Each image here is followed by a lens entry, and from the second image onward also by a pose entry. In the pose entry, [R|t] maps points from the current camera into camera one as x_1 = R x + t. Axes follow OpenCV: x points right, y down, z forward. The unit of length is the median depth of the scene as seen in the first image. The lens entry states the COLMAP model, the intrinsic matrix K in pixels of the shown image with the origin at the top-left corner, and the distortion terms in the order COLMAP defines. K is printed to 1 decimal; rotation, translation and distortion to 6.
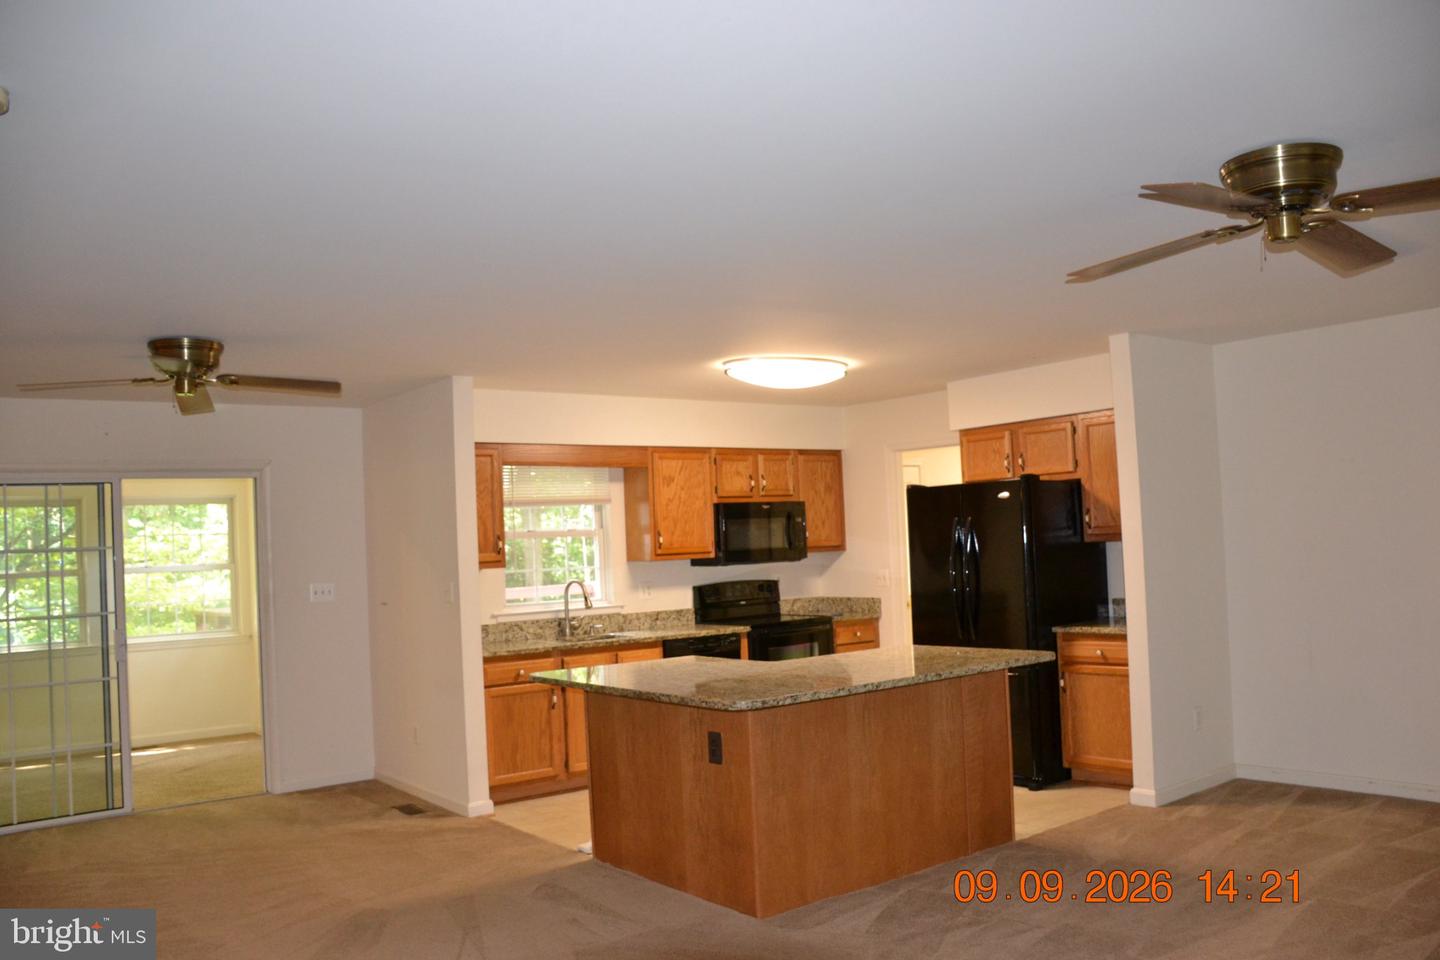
lens RADIAL K [[1139.4, 0, 723.4], [0, 1139.4, 488.8], [0, 0, 1]] dist [-0.140798, 0.095646]
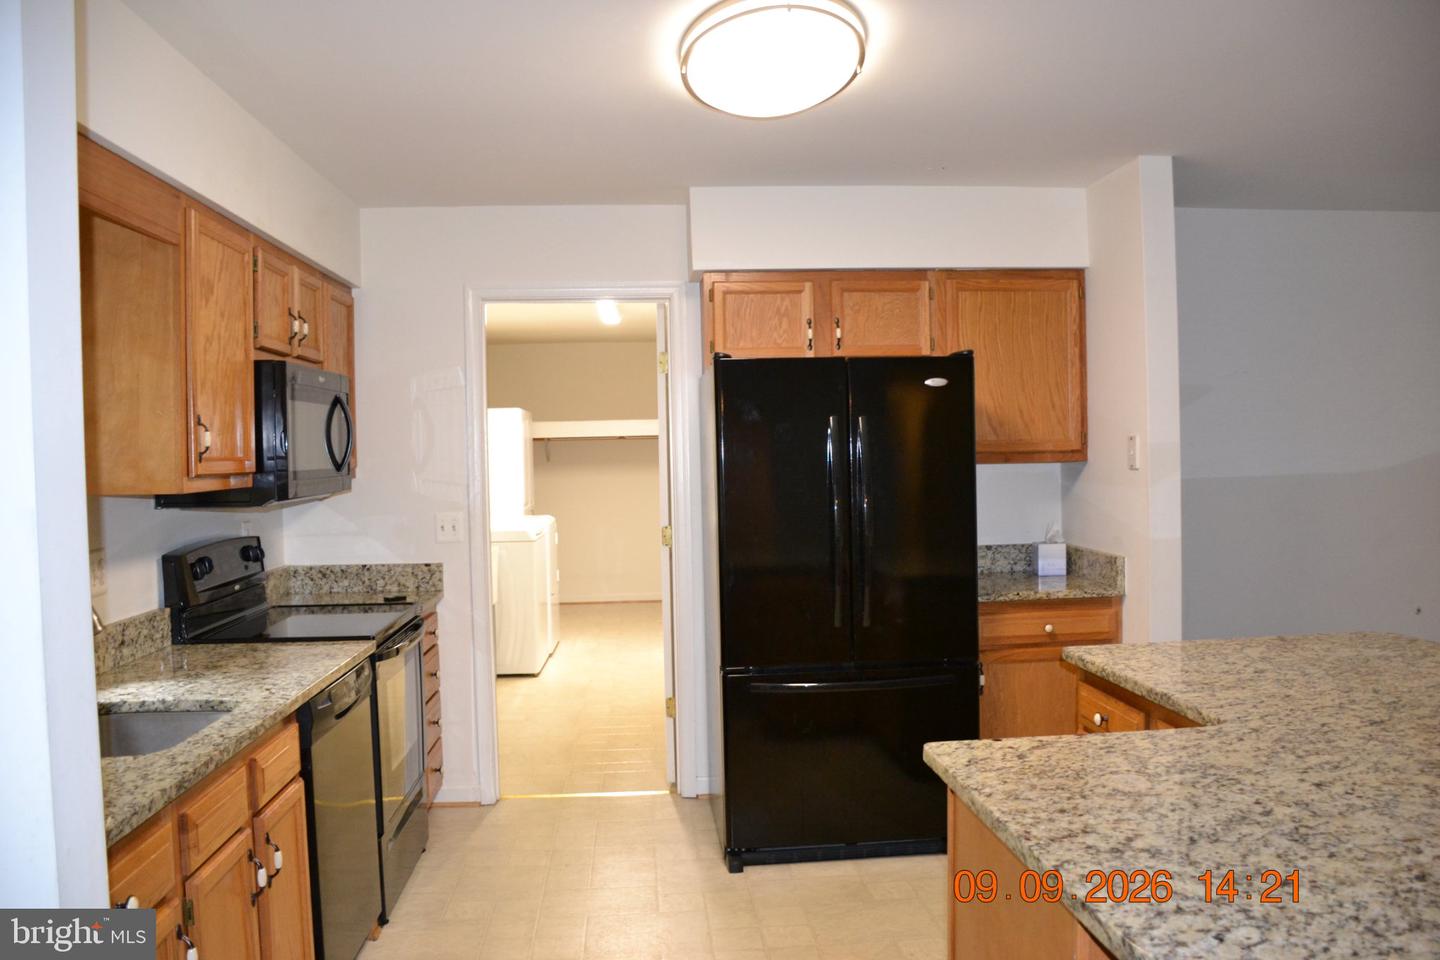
lens RADIAL K [[1139.4, 0, 723.4], [0, 1139.4, 488.8], [0, 0, 1]] dist [-0.140798, 0.095646]
pose [[0.548456, 0.002396, 0.836176, -0.369193], [-0.042257, 0.998798, 0.024854, 0.060566], [-0.835111, -0.048966, 0.547898, 0.882482]]
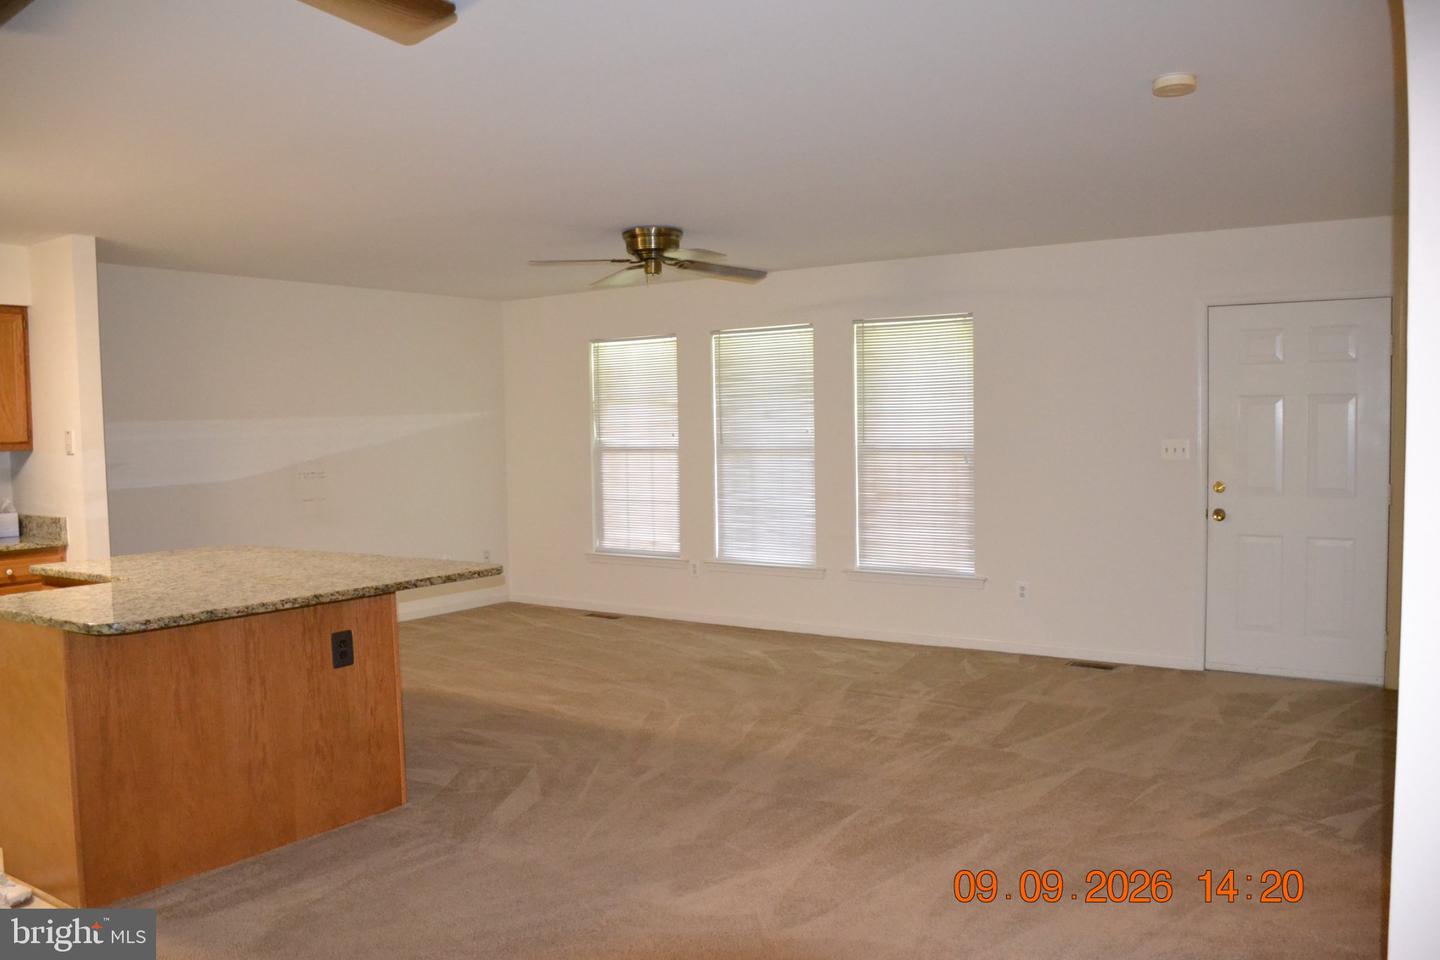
lens RADIAL K [[1139.4, 0, 723.4], [0, 1139.4, 488.8], [0, 0, 1]] dist [-0.140798, 0.095646]
pose [[-0.307947, -0.002314, 0.951401, -0.761899], [-0.013658, 0.999905, -0.001989, 0.080318], [-0.951306, -0.013607, -0.307949, 0.797214]]
